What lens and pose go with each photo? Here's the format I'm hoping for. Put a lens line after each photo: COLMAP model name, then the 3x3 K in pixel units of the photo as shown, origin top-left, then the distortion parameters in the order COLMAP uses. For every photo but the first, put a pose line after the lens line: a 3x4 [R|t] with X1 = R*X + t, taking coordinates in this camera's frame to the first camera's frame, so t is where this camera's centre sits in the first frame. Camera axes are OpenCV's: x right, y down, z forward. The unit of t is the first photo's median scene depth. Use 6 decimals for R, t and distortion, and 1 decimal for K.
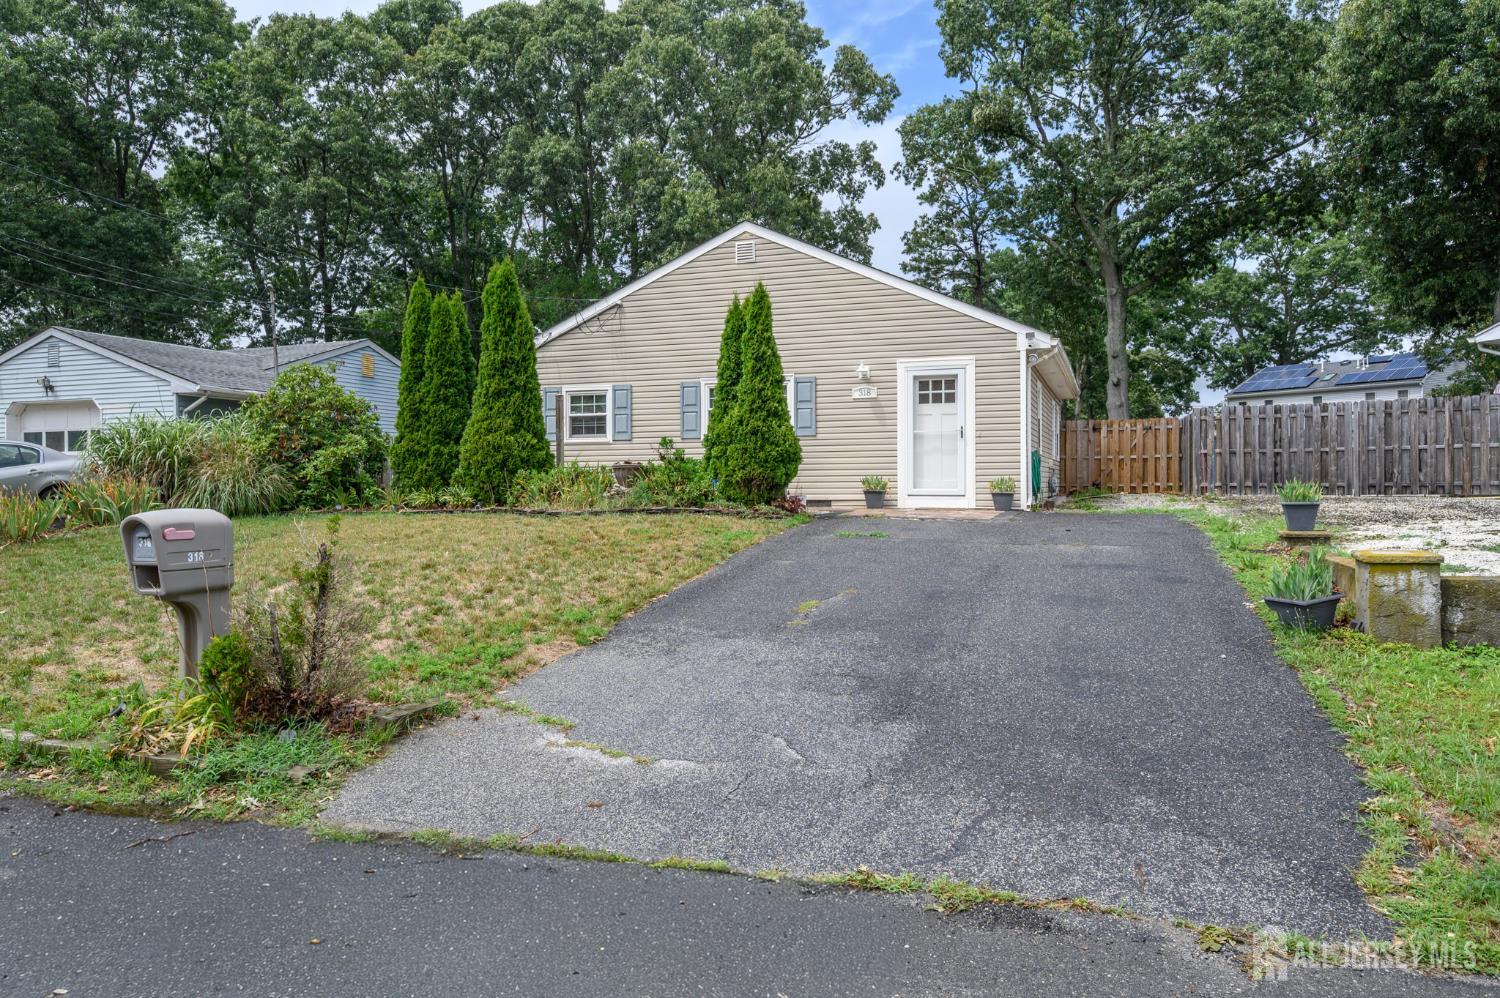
lens RADIAL K [[1017.4, 0, 750.0], [0, 1017.4, 499.0], [0, 0, 1]] dist [-0.000061, 0.000485]
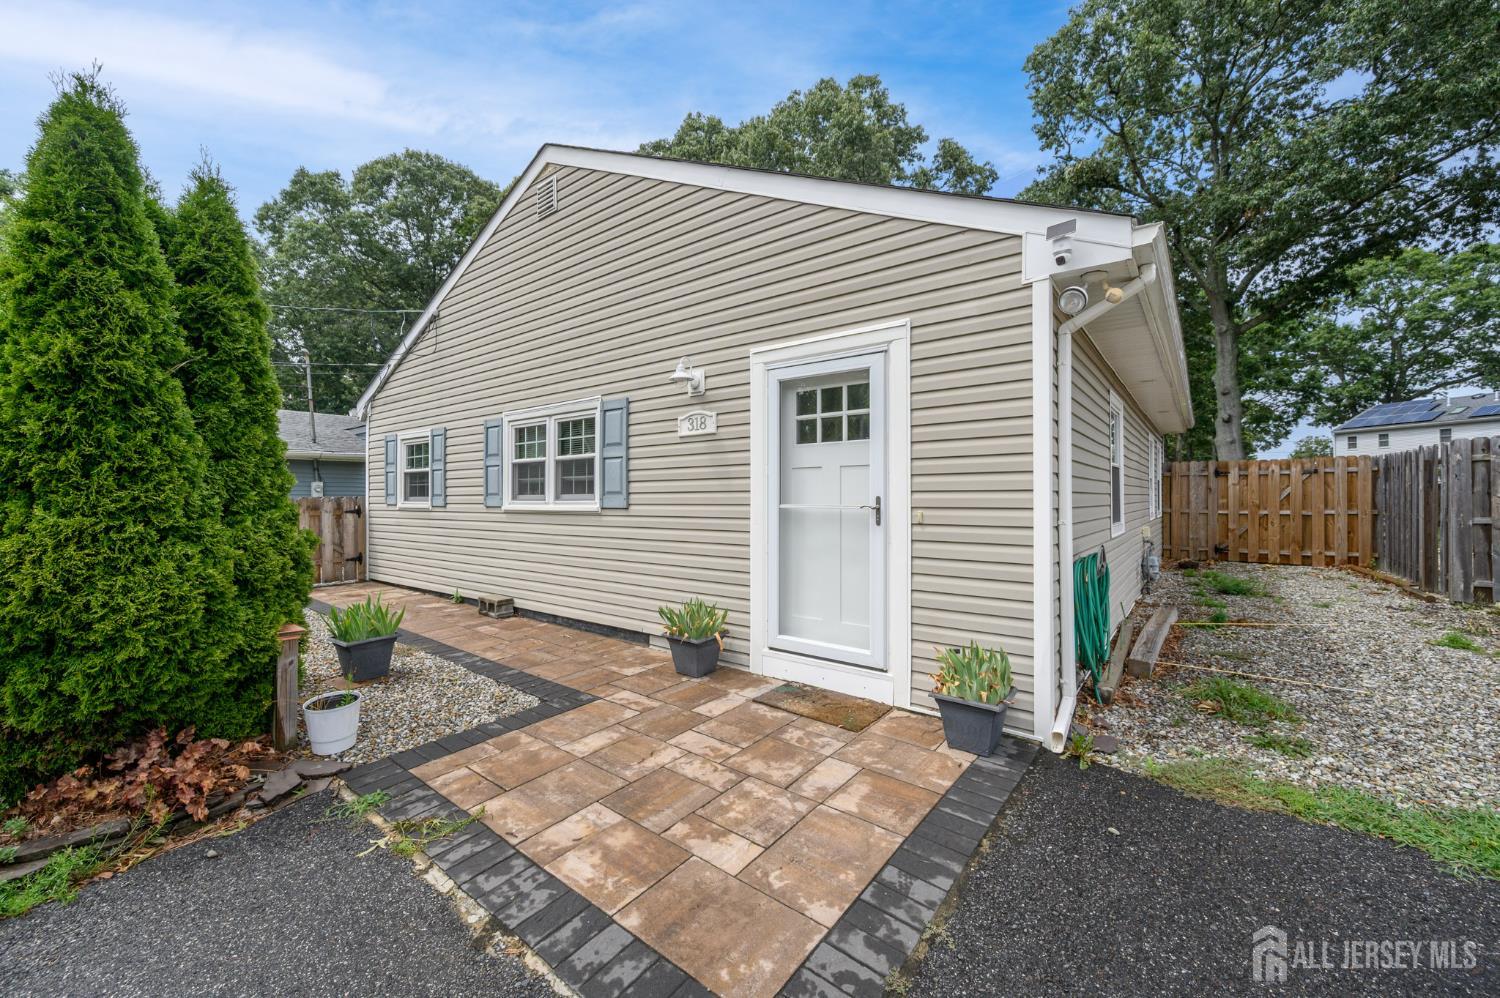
lens RADIAL K [[588.1, 0, 747.5], [0, 588.1, 497.3], [0, 0, 1]] dist [0.000876, 0.000440]
pose [[0.950296, 0.002185, -0.311341, 0.178840], [-0.006425, 0.999900, -0.012593, -0.052483], [0.311282, 0.013967, 0.950215, 0.590228]]
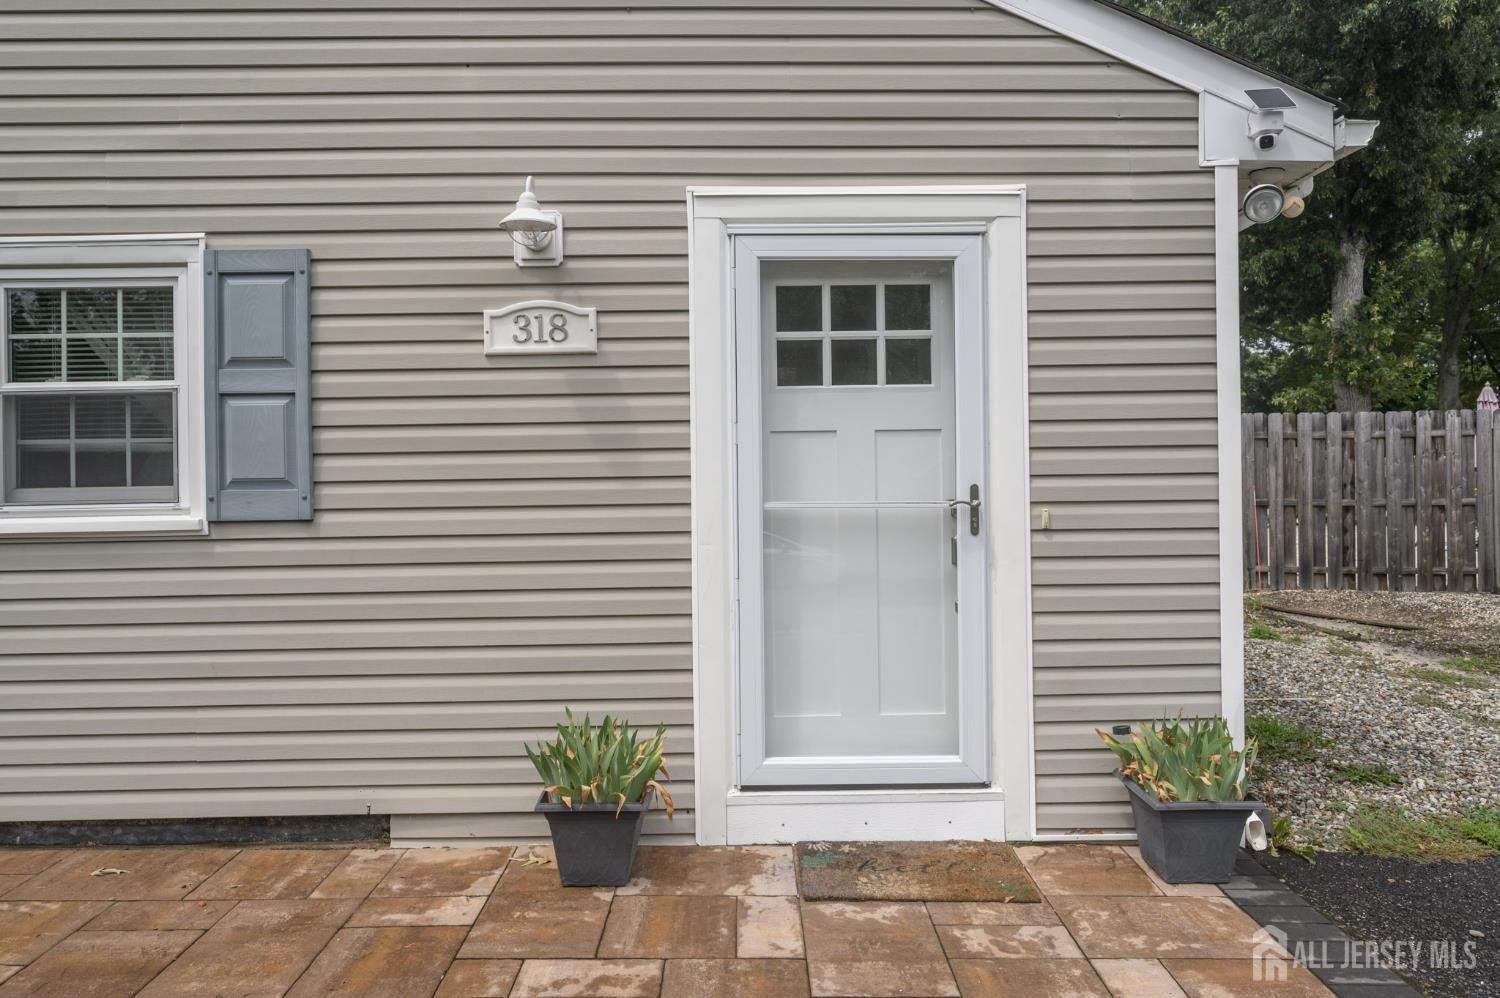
lens RADIAL K [[956.1, 0, 750.7], [0, 956.1, 493.0], [0, 0, 1]] dist [-0.002495, 0.000735]
pose [[0.936038, -0.008697, 0.351792, 0.065365], [0.013842, 0.999831, -0.012112, -0.052248], [-0.351627, 0.016207, 0.936000, 0.629898]]
